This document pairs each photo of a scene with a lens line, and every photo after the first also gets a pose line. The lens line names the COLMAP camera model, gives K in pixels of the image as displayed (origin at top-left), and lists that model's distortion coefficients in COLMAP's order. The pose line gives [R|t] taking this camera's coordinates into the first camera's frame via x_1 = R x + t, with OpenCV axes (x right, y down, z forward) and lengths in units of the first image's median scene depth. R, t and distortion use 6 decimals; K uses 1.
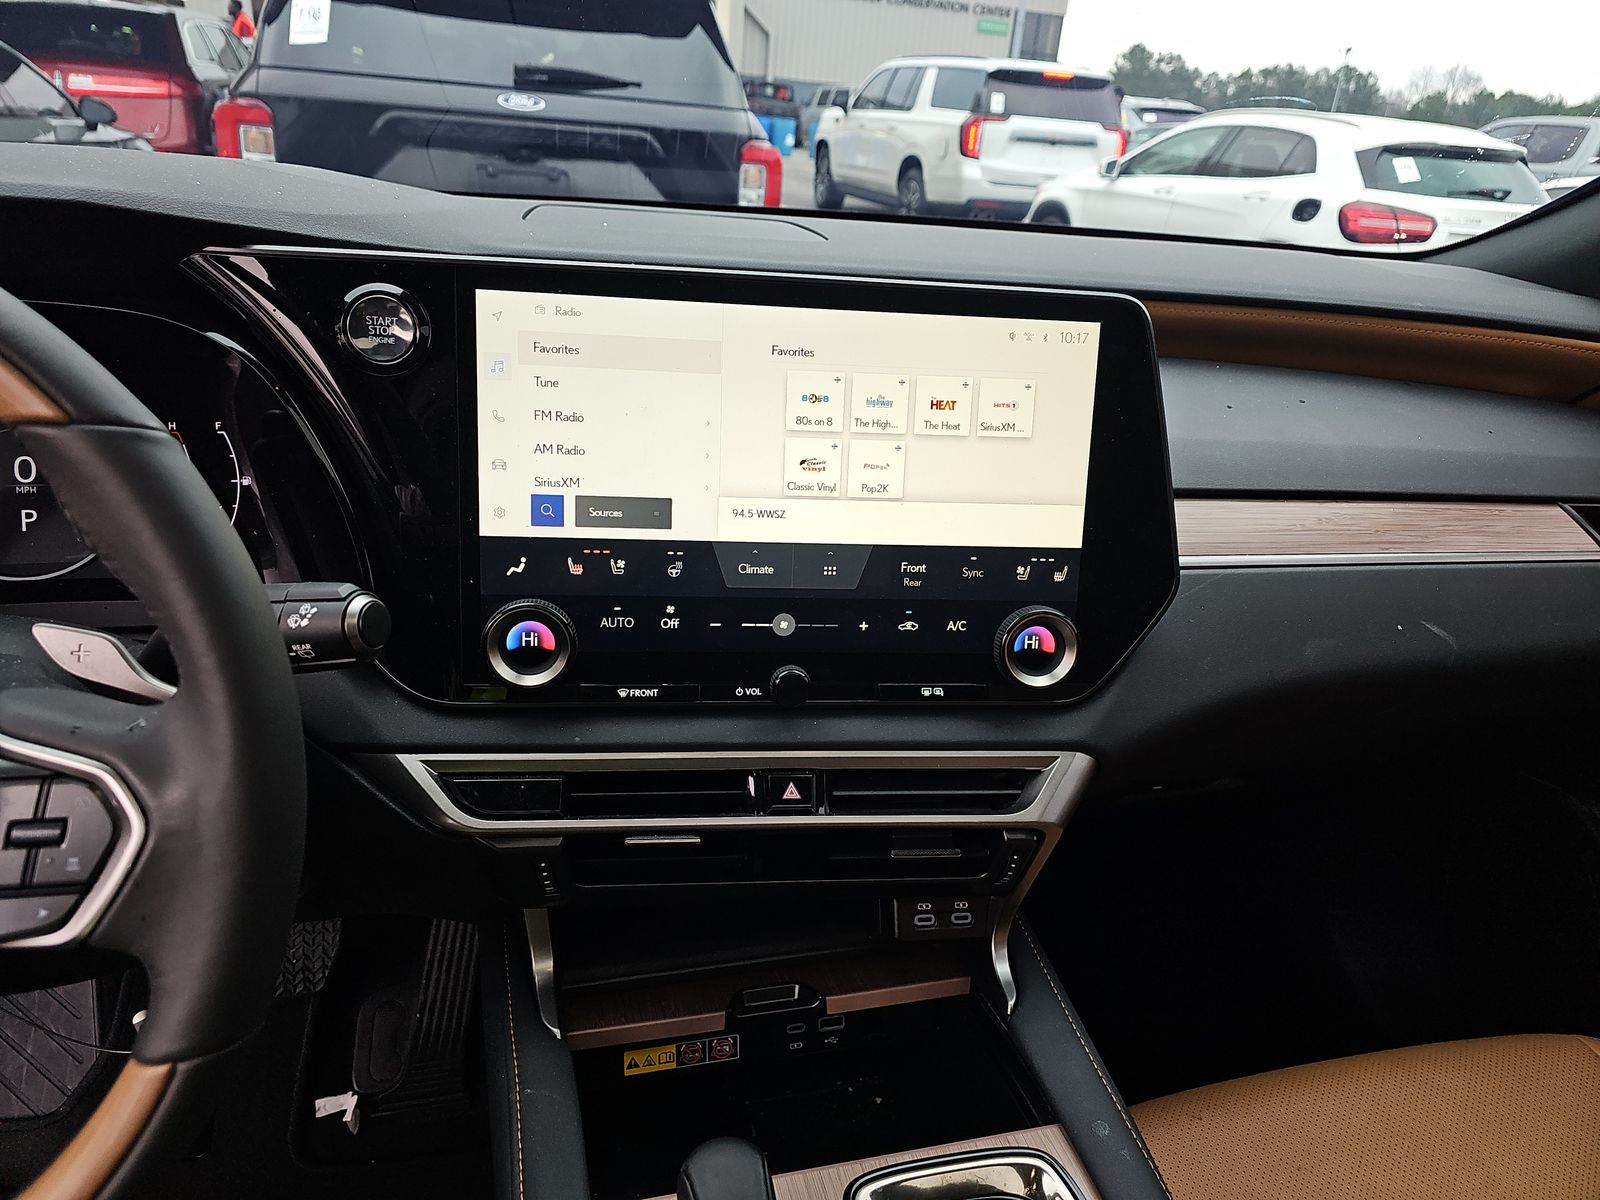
lens RADIAL K [[1050.7, 0, 800.0], [0, 1050.7, 600.0], [0, 0, 1]] dist [0.009154, 0.001231]
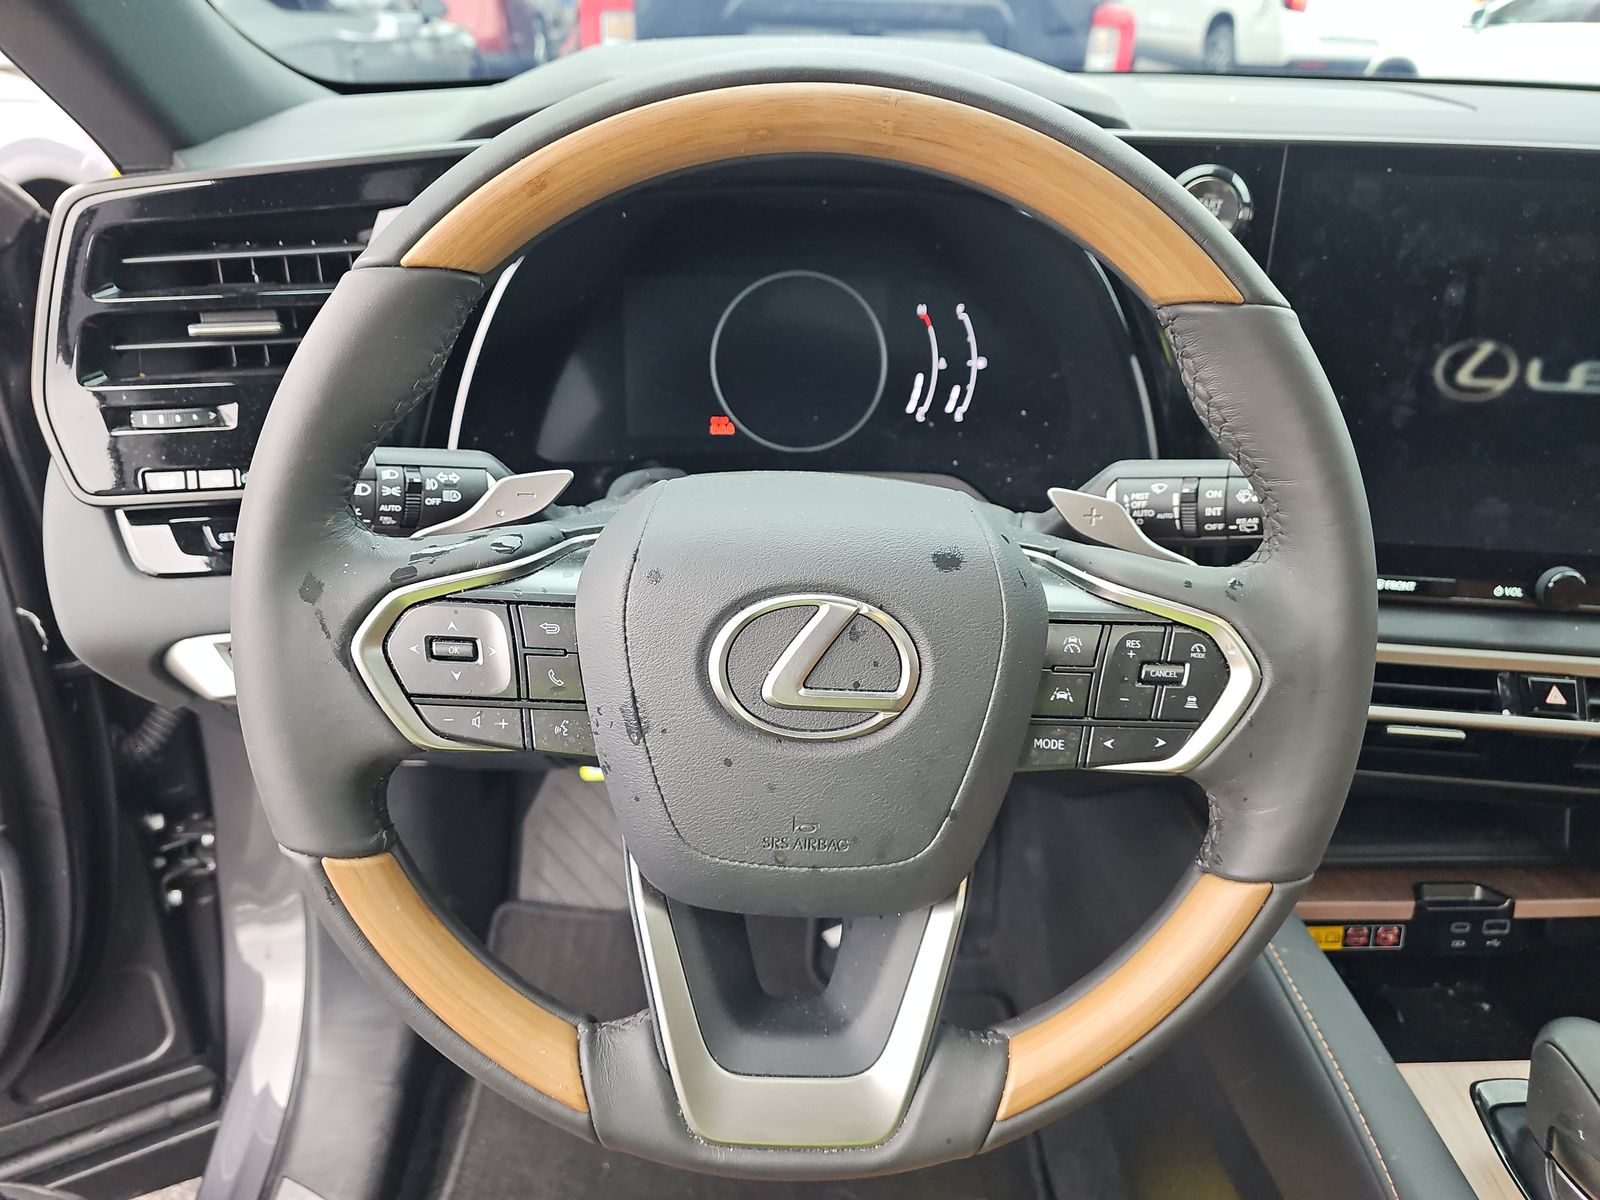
lens RADIAL K [[1065.5, 0, 800.0], [0, 1065.5, 600.0], [0, 0, 1]] dist [-0.004586, -0.002995]
pose [[0.976297, 0.068588, -0.205280, -0.453104], [-0.047993, 0.993452, 0.103679, 0.021691], [0.211047, -0.091369, 0.973196, -0.098893]]
